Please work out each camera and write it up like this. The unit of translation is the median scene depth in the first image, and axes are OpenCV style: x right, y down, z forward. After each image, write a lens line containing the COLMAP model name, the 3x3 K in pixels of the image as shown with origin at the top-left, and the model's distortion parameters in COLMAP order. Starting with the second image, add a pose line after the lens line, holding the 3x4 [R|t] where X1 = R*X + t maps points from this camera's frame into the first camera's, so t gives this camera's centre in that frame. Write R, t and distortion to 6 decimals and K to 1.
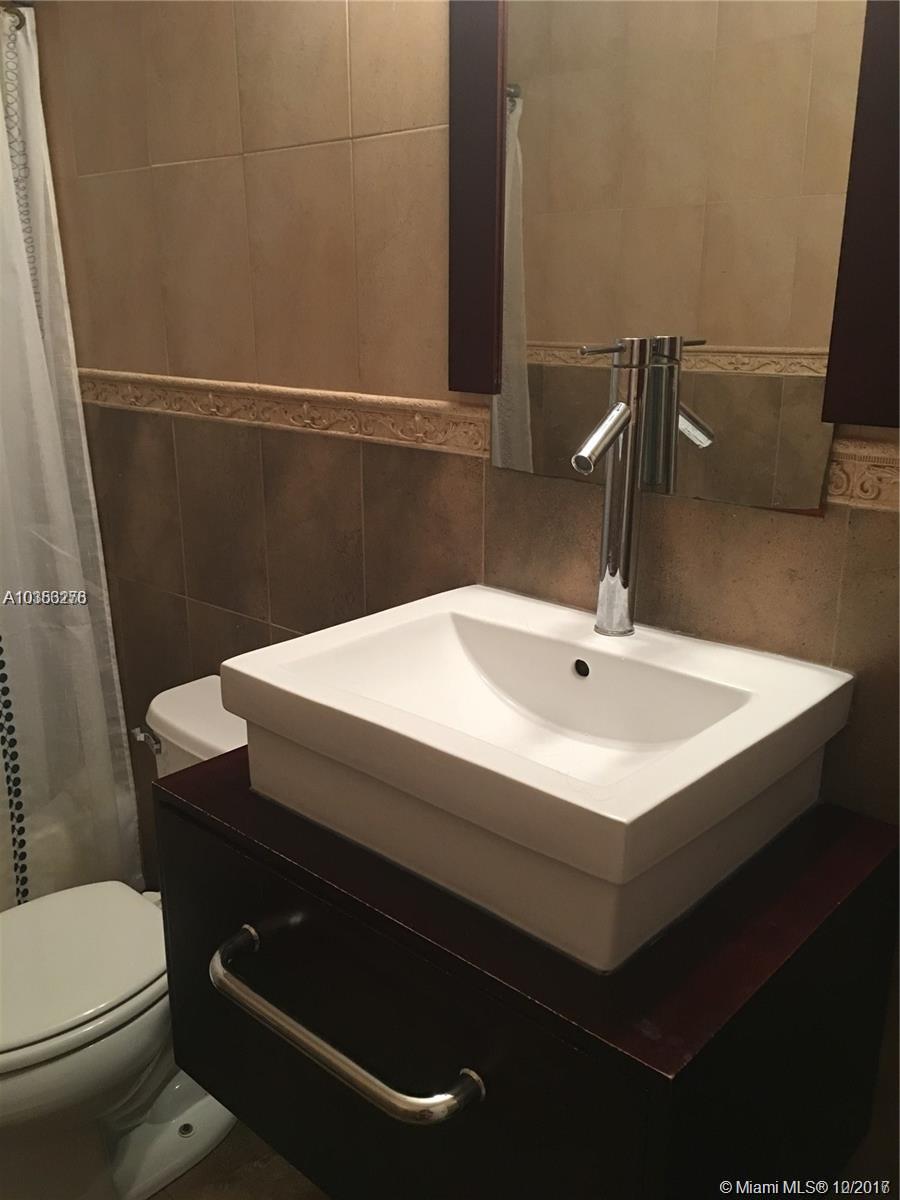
lens RADIAL K [[1032.5, 0, 447.7], [0, 1032.5, 599.9], [0, 0, 1]] dist [0.066542, 0.000418]
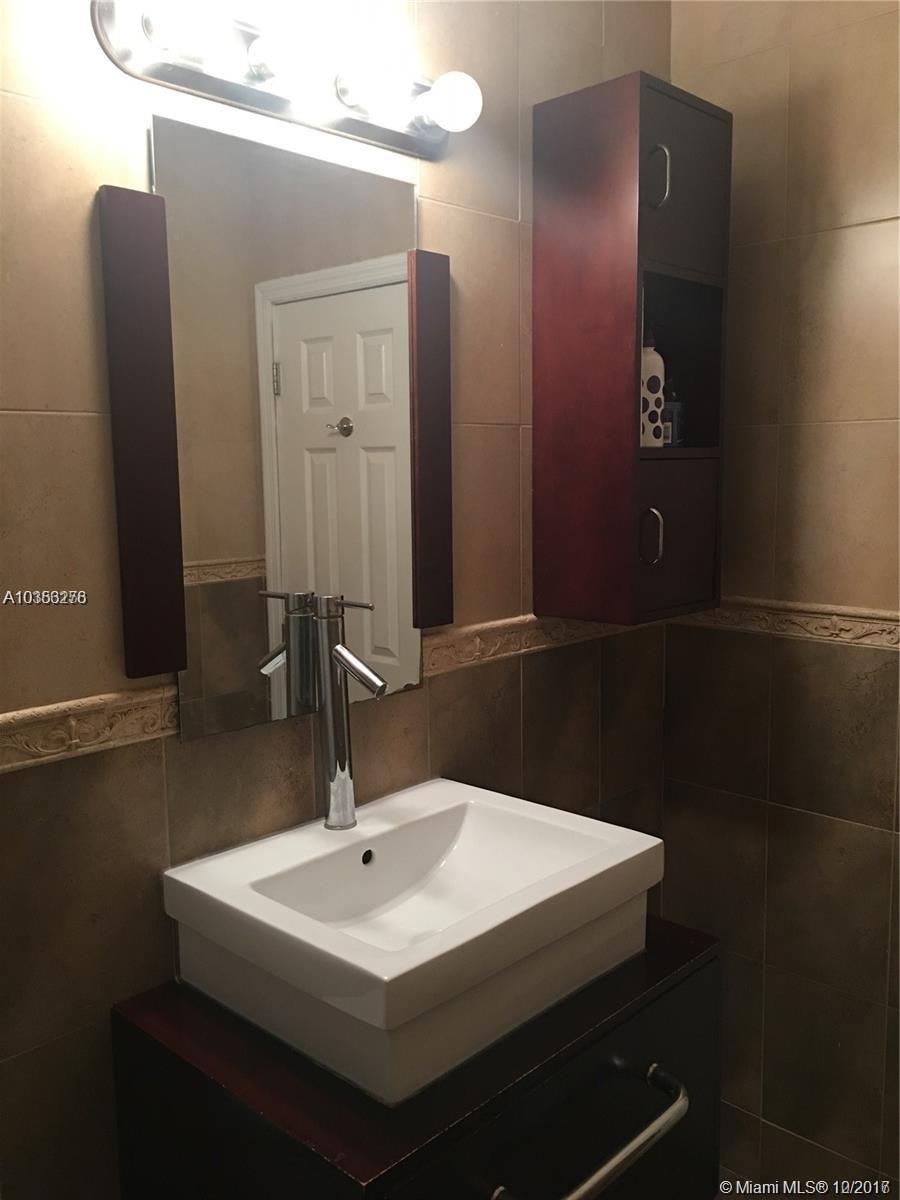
lens RADIAL K [[1032.5, 0, 447.7], [0, 1032.5, 599.9], [0, 0, 1]] dist [0.066542, 0.000418]
pose [[0.012500, -0.131002, 0.991303, -0.921463], [0.297986, 0.946823, 0.121366, -0.301878], [-0.954488, 0.293878, 0.050872, 0.669896]]
